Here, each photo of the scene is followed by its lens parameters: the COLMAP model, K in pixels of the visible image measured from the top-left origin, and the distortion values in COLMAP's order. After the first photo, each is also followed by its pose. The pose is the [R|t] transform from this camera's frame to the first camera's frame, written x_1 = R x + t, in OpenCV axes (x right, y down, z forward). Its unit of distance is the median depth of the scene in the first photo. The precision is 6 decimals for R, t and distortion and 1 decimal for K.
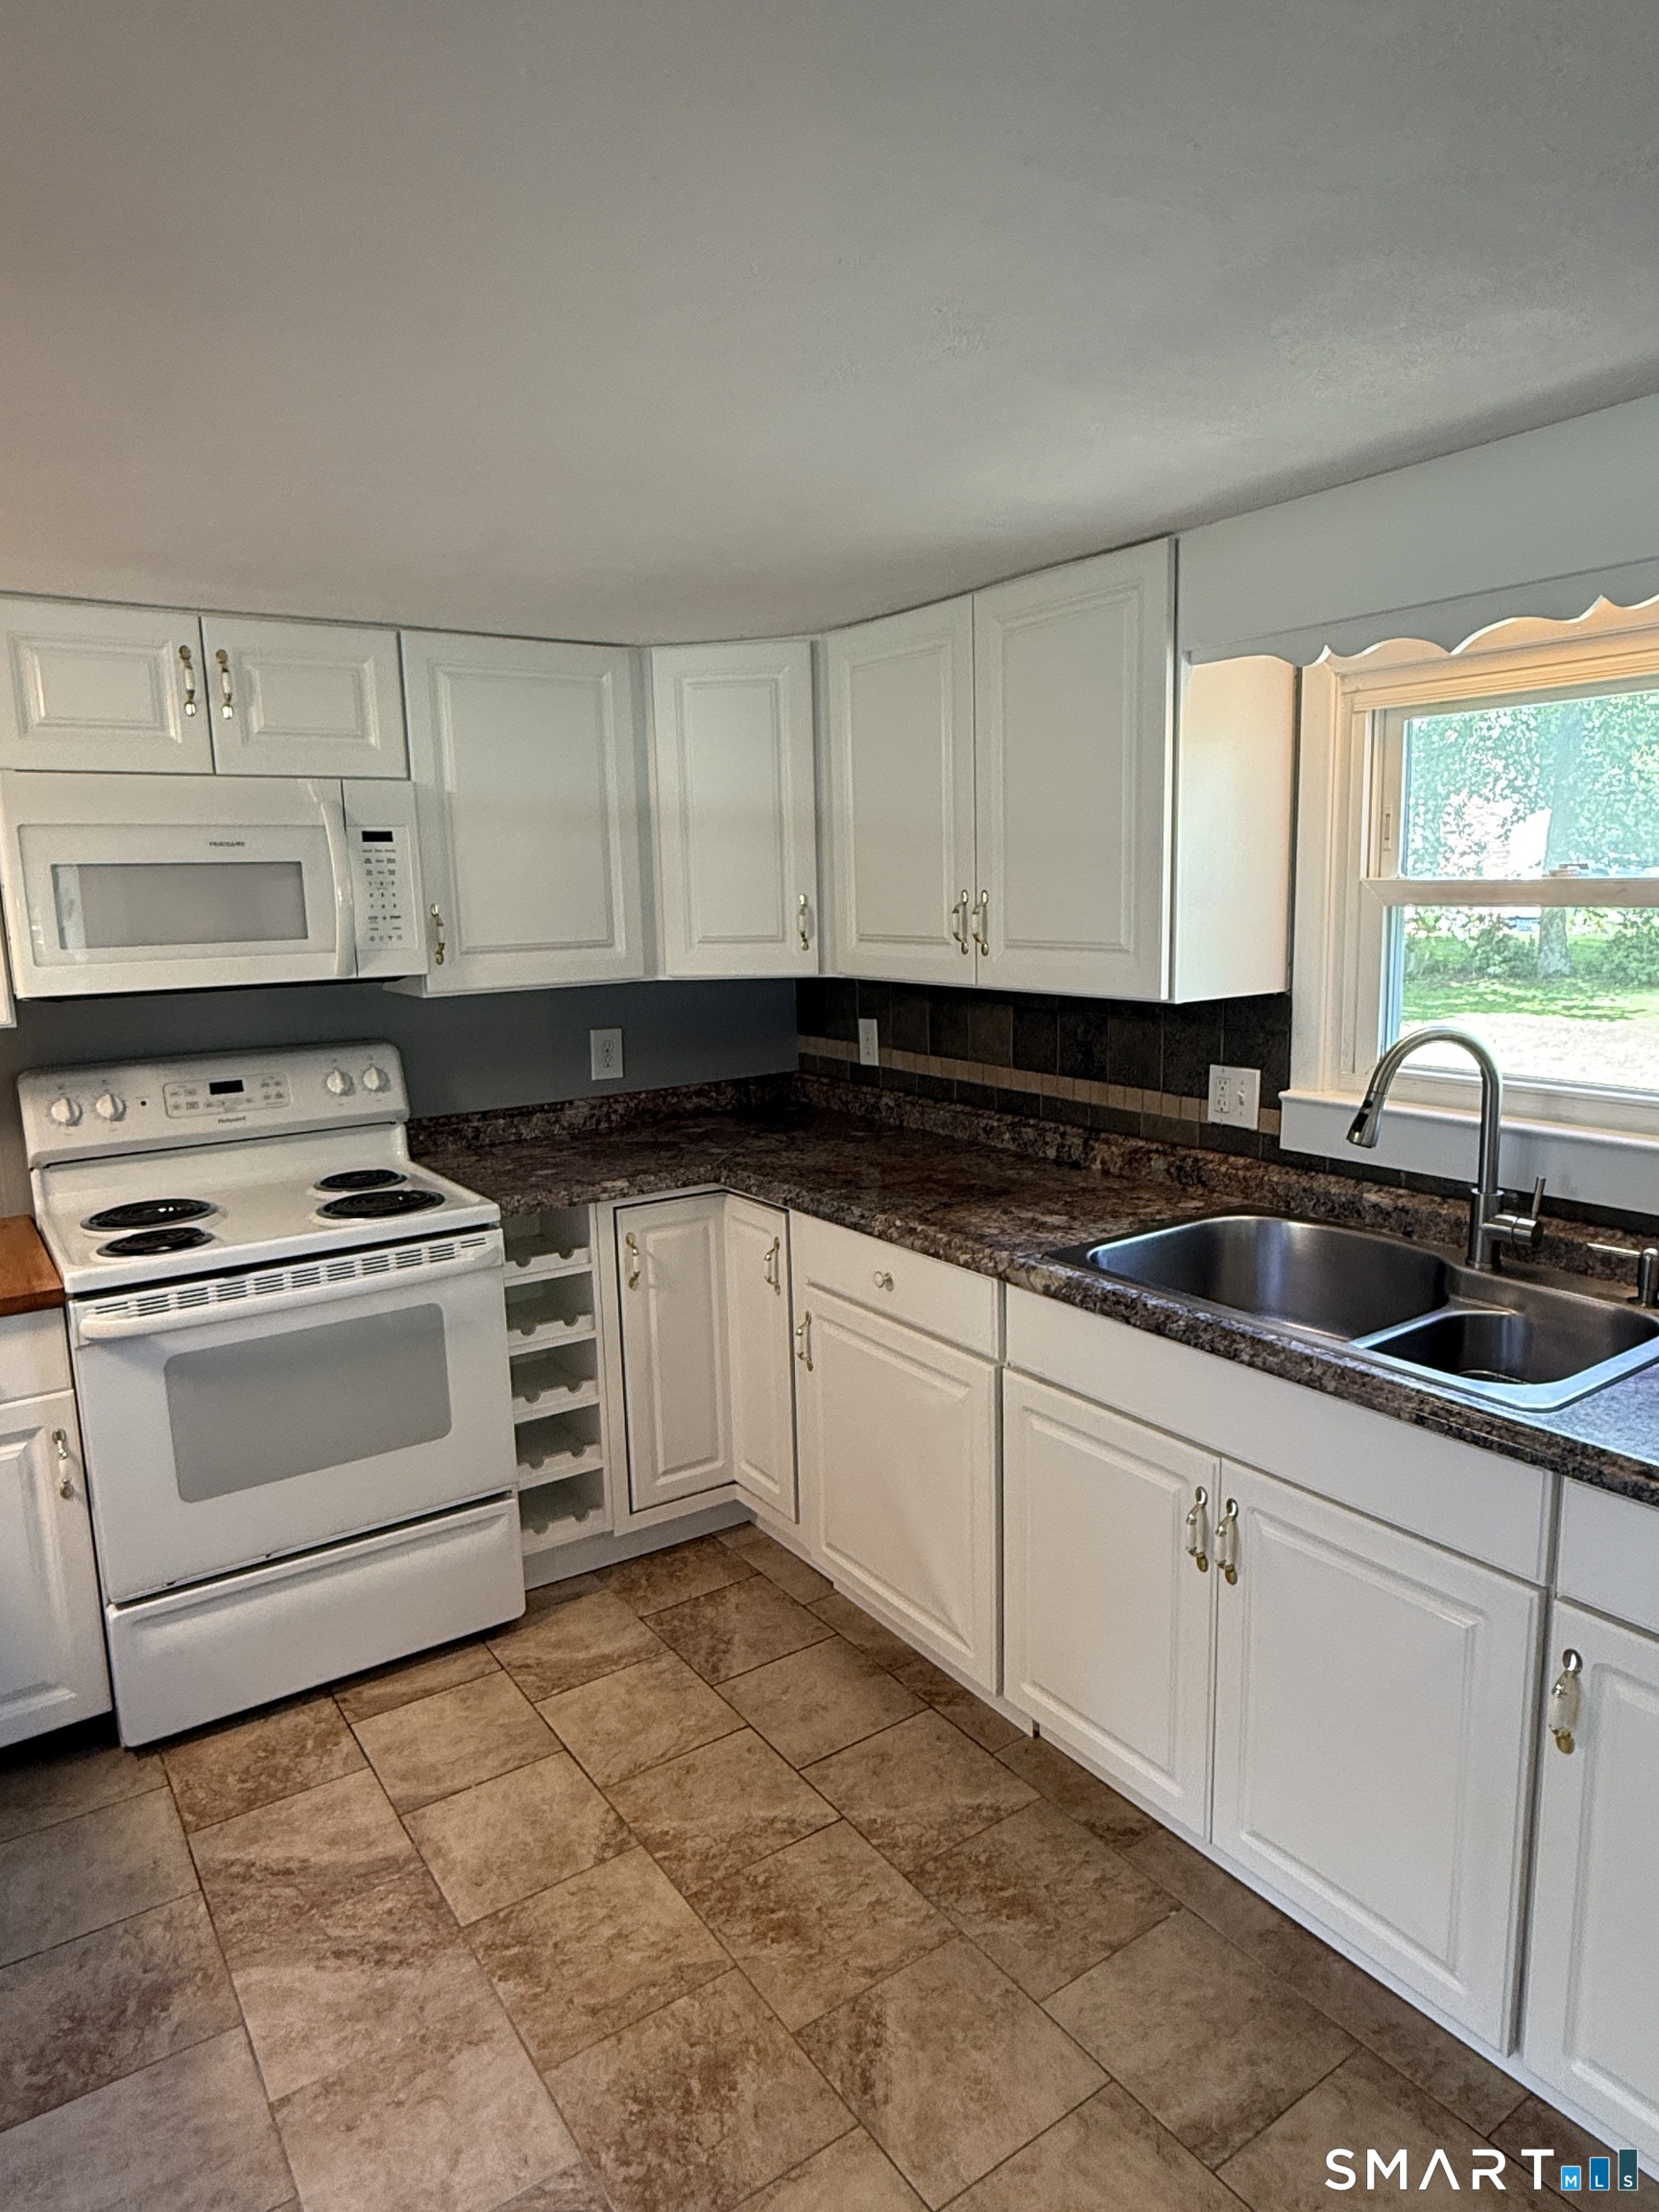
lens RADIAL K [[1329.9, 0, 829.5], [0, 1329.9, 1106.0], [0, 0, 1]] dist [-0.000634, -0.000443]
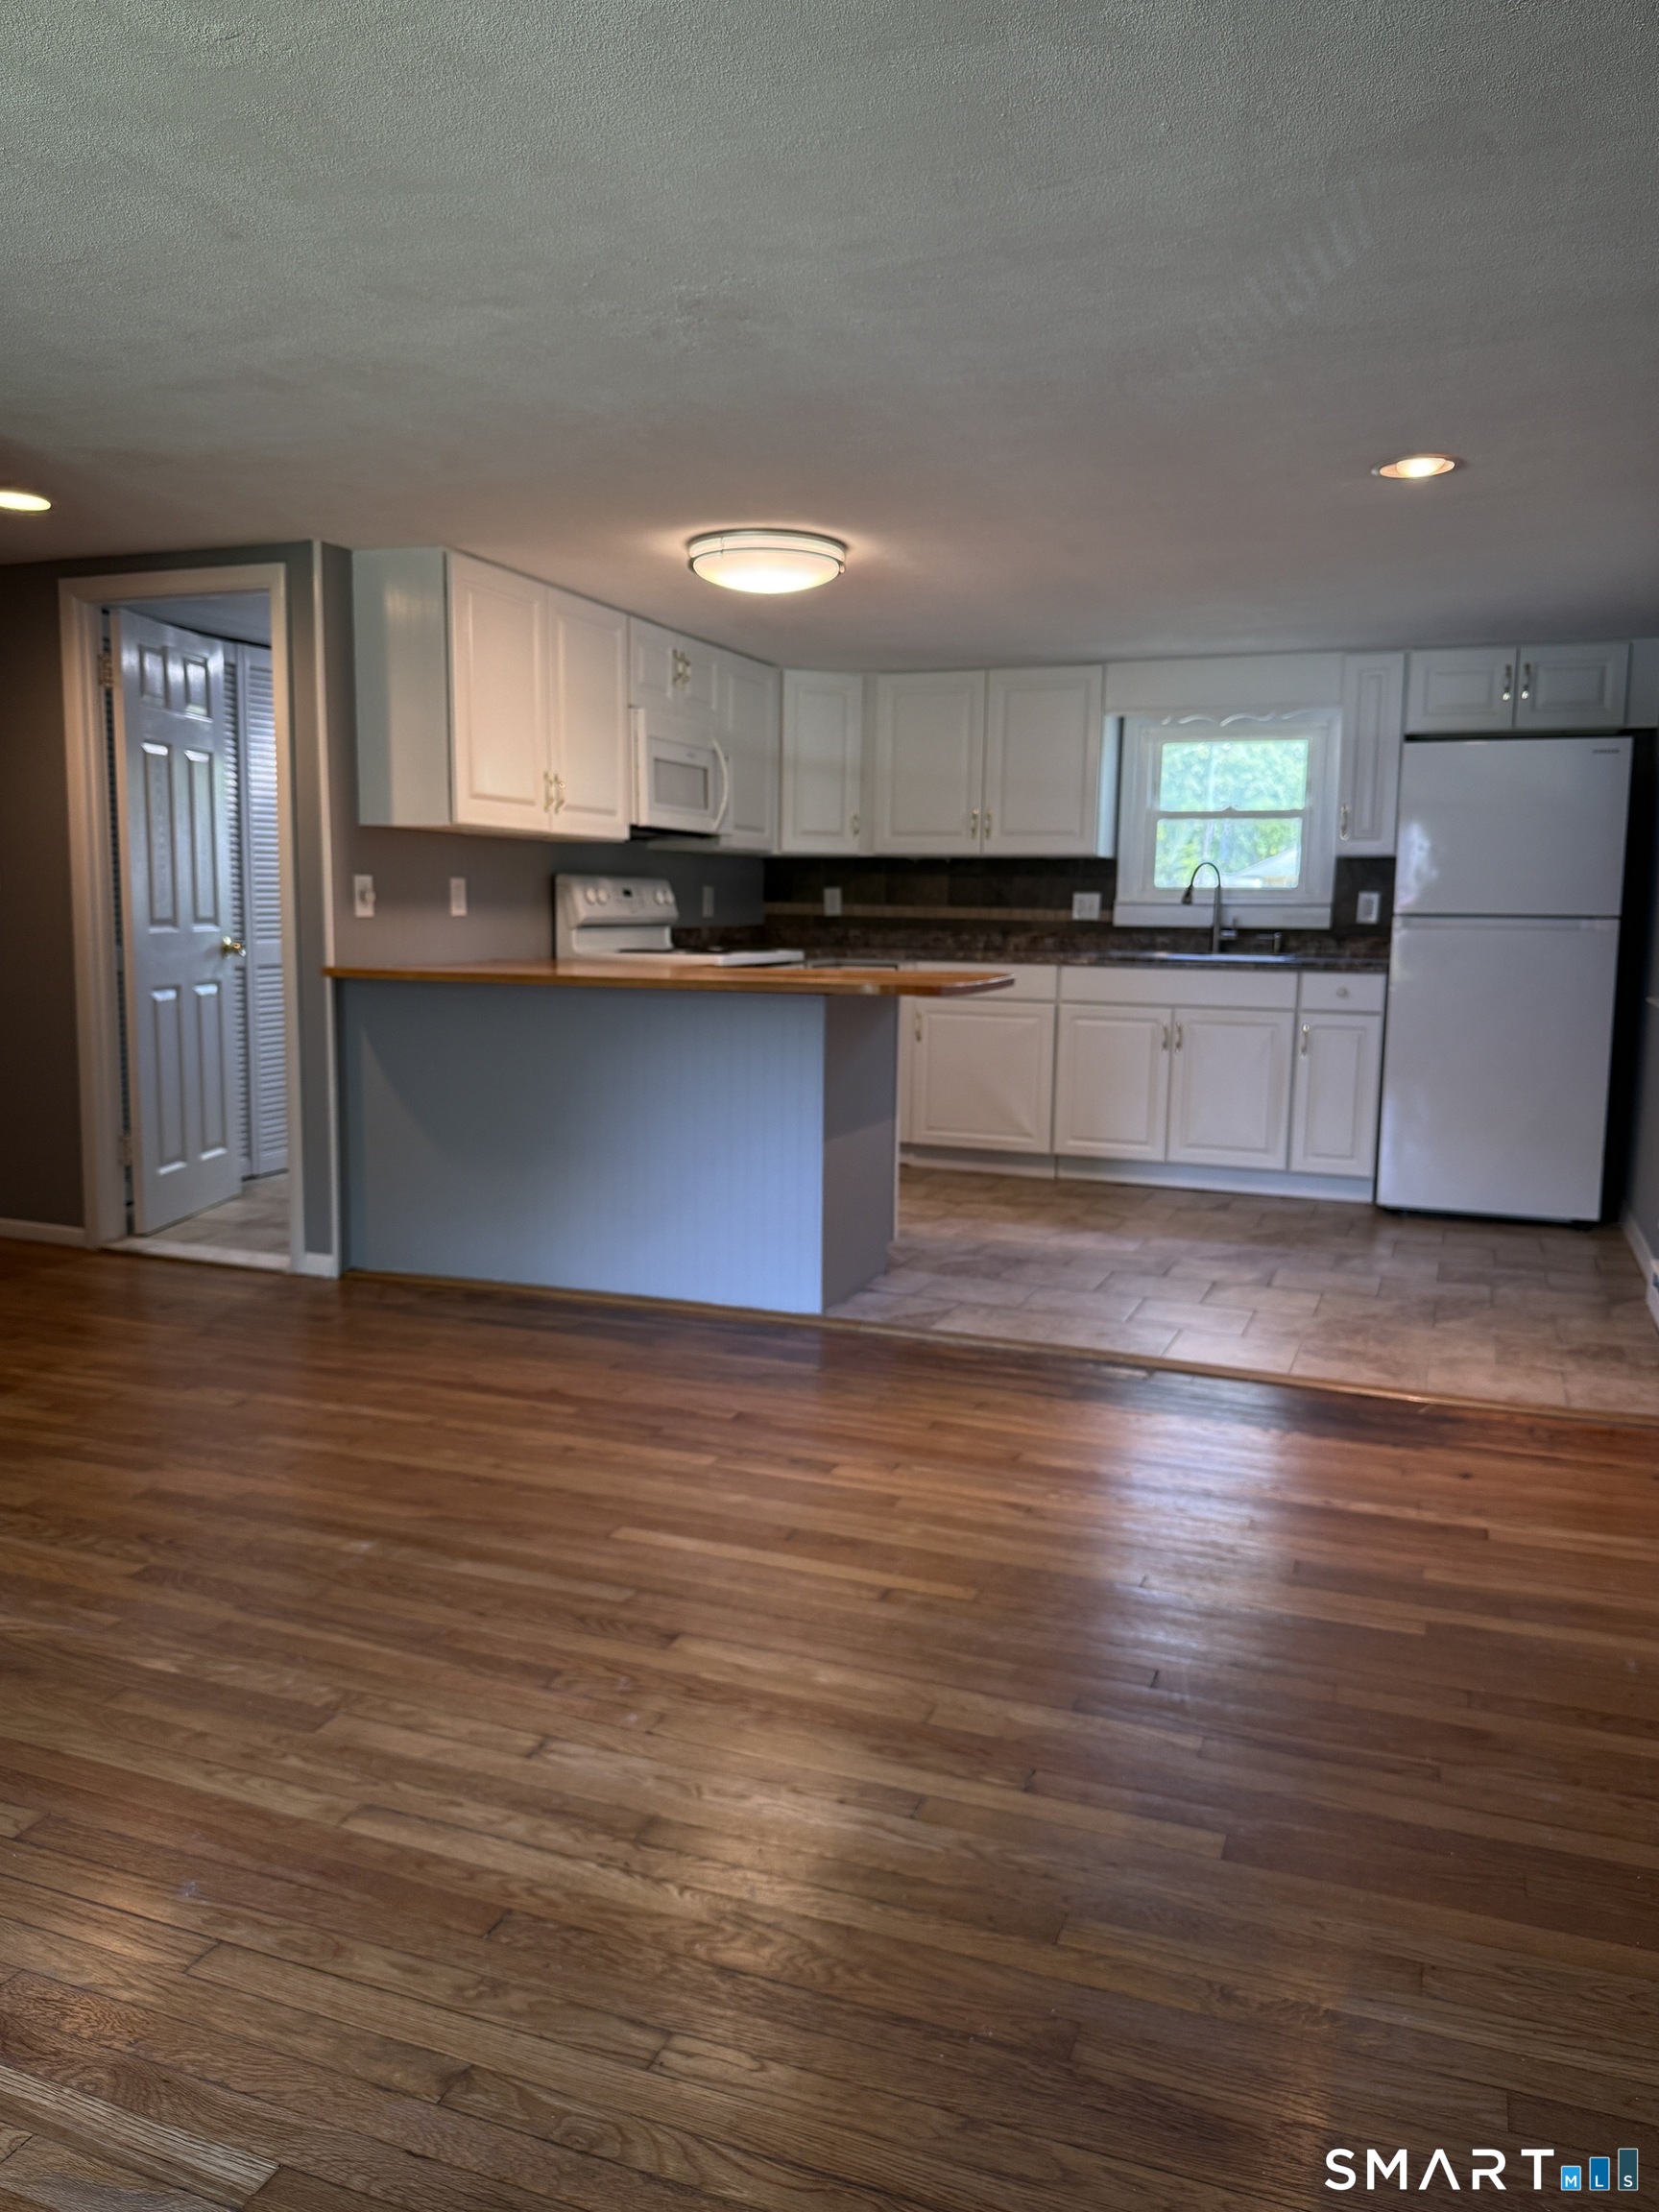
lens RADIAL K [[1634.4, 0, 829.5], [0, 1634.4, 1106.0], [0, 0, 1]] dist [-0.000783, -0.000925]
pose [[0.831483, -0.032928, 0.554573, -1.446979], [0.060354, 0.997688, -0.031253, 0.352703], [-0.552262, 0.059457, 0.831548, -0.934924]]
